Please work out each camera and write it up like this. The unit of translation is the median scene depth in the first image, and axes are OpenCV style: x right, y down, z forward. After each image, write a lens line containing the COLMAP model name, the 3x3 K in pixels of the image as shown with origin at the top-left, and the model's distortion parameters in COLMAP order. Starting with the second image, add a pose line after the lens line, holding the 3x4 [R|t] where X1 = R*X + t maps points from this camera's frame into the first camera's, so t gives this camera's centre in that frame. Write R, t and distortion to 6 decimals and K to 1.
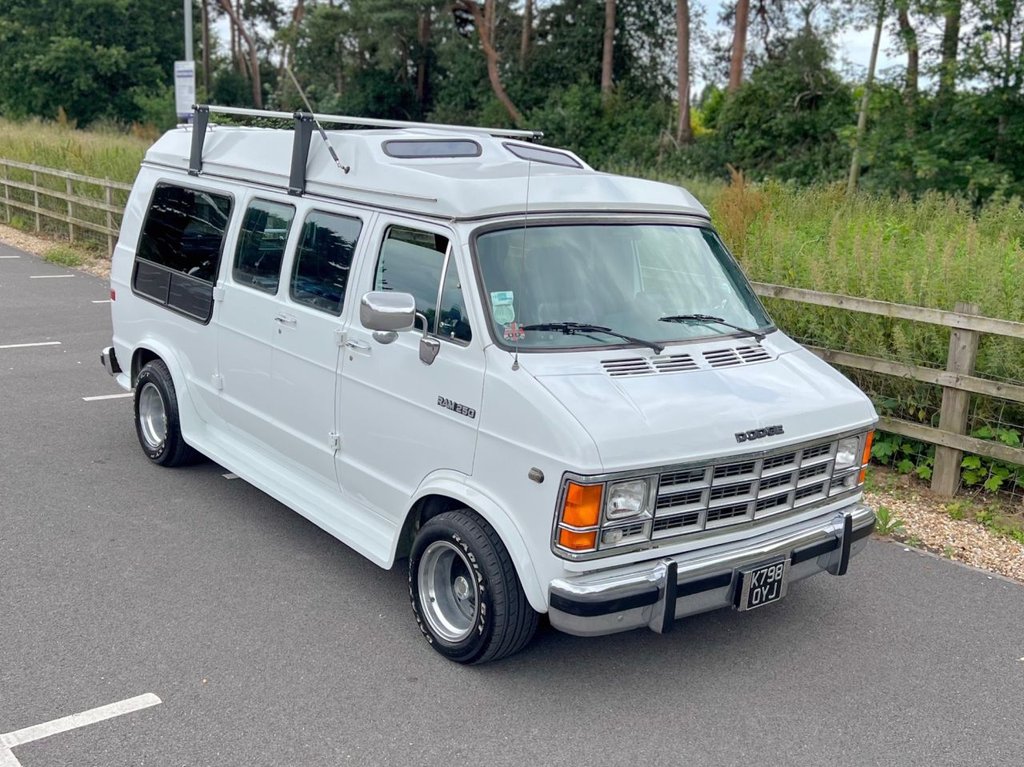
lens RADIAL K [[1096.5, 0, 474.2], [0, 1096.5, 395.1], [0, 0, 1]] dist [0.045015, 0.000000]
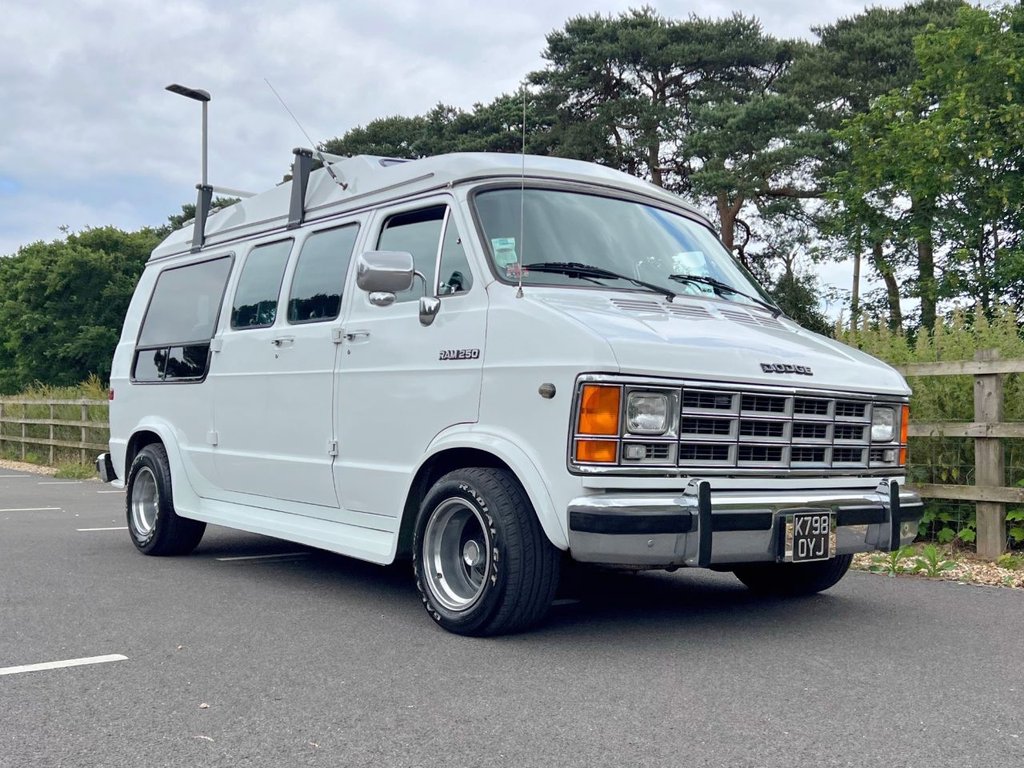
lens RADIAL K [[1096.5, 0, 475.9], [0, 1096.5, 395.0], [0, 0, 1]] dist [0.045015, 0.000000]
pose [[0.999283, -0.037219, -0.006967, 0.003075], [0.034193, 0.966007, -0.256245, 0.279818], [0.016267, 0.255823, 0.966587, 0.101975]]
